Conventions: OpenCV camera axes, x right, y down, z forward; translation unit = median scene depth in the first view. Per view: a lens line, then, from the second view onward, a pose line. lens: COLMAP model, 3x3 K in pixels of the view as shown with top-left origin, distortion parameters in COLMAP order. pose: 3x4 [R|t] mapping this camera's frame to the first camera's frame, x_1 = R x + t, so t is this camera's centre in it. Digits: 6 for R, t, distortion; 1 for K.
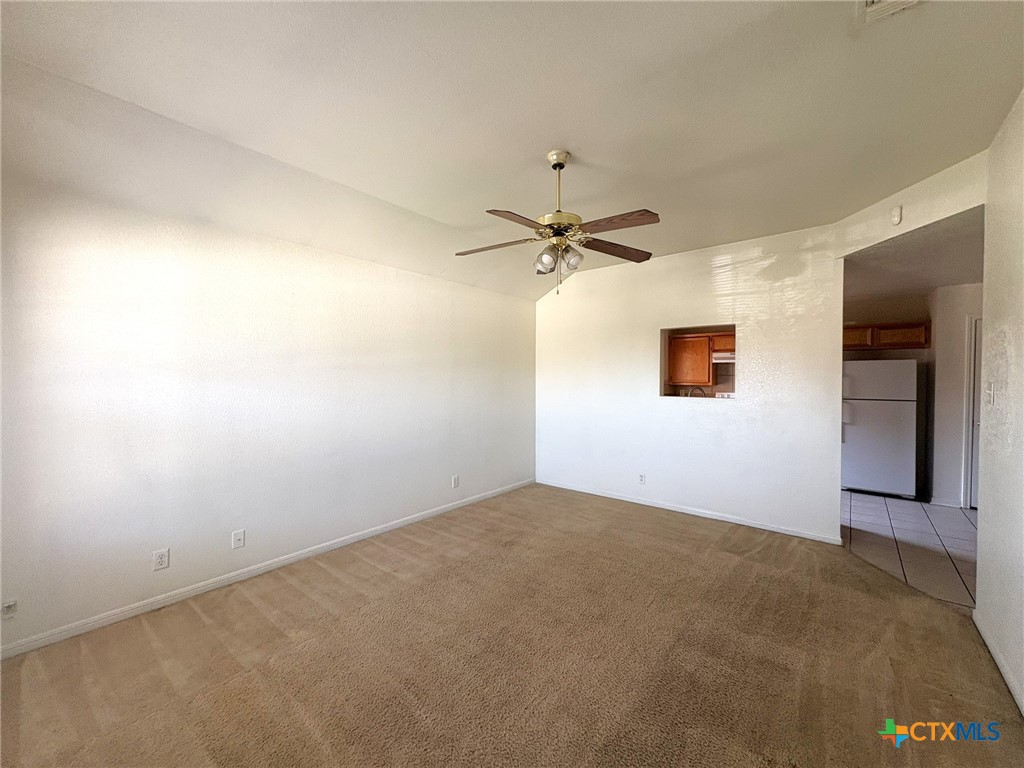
lens RADIAL K [[406.3, 0, 509.9], [0, 406.3, 381.5], [0, 0, 1]] dist [-0.001417, -0.000097]
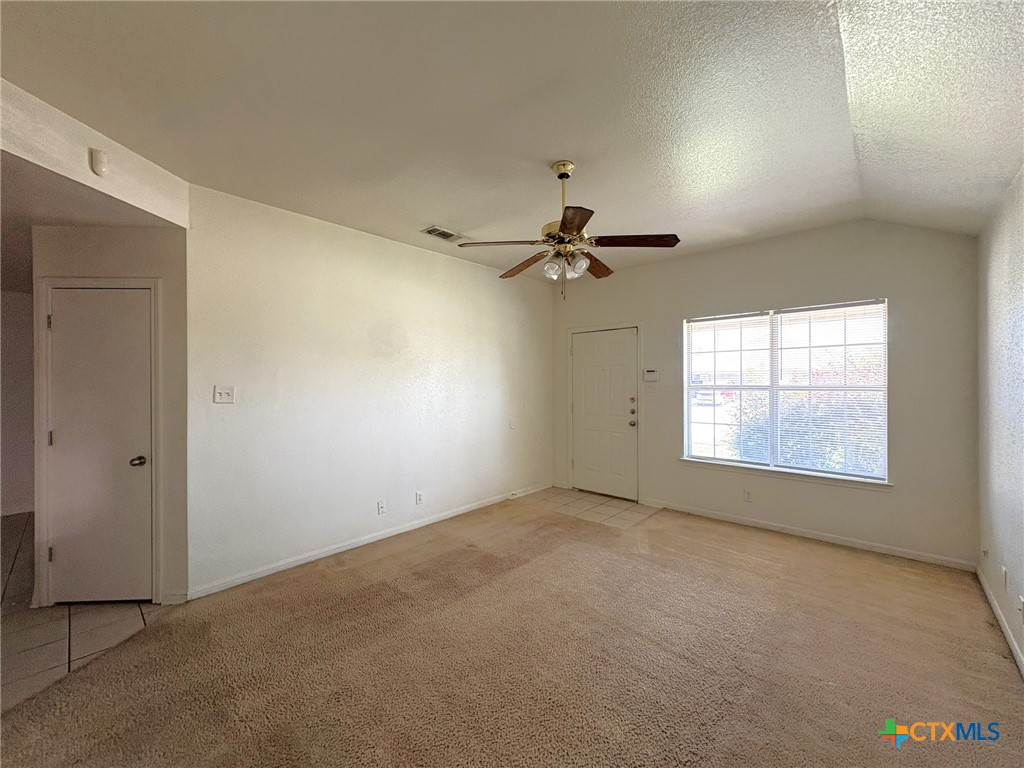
lens RADIAL K [[406.3, 0, 513.3], [0, 406.3, 382.6], [0, 0, 1]] dist [-0.001417, -0.000097]
pose [[-0.998966, -0.001118, 0.045442, 0.133752], [-0.000326, 0.999848, 0.017417, -0.017947], [-0.045455, 0.017384, -0.998815, 1.323262]]
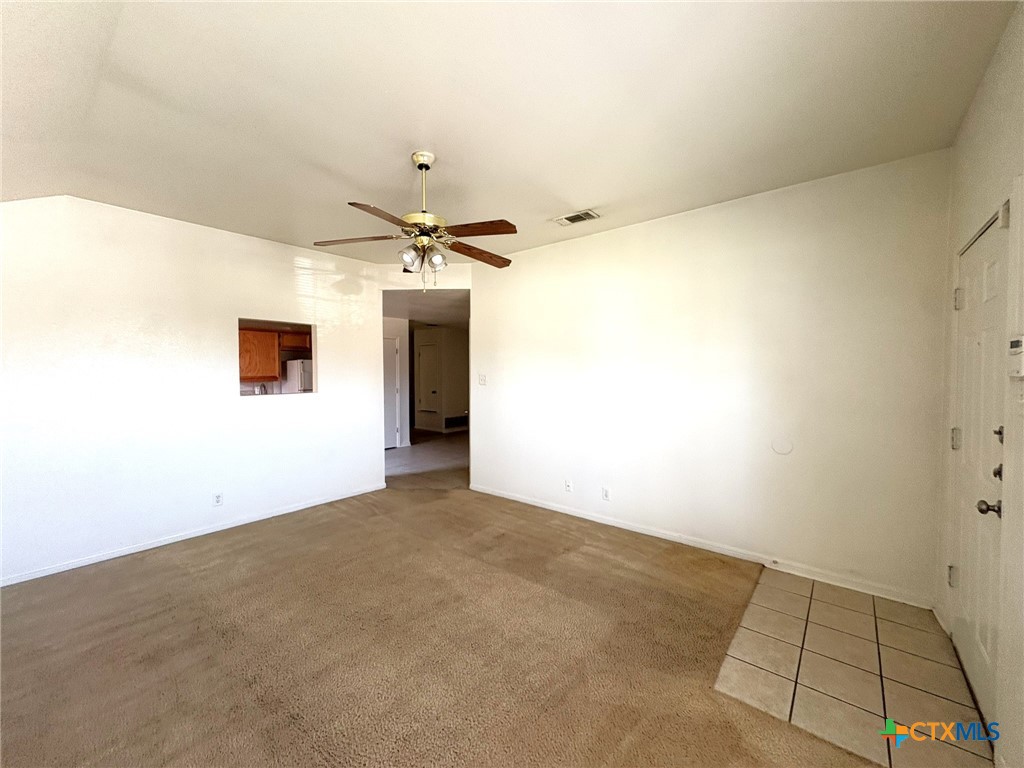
lens RADIAL K [[406.3, 0, 510.2], [0, 406.3, 381.4], [0, 0, 1]] dist [-0.001417, -0.000097]
pose [[-0.006139, -0.028158, 0.999585, -0.589968], [0.015101, 0.999487, 0.028248, -0.012421], [-0.999867, 0.015268, -0.005711, 0.514330]]
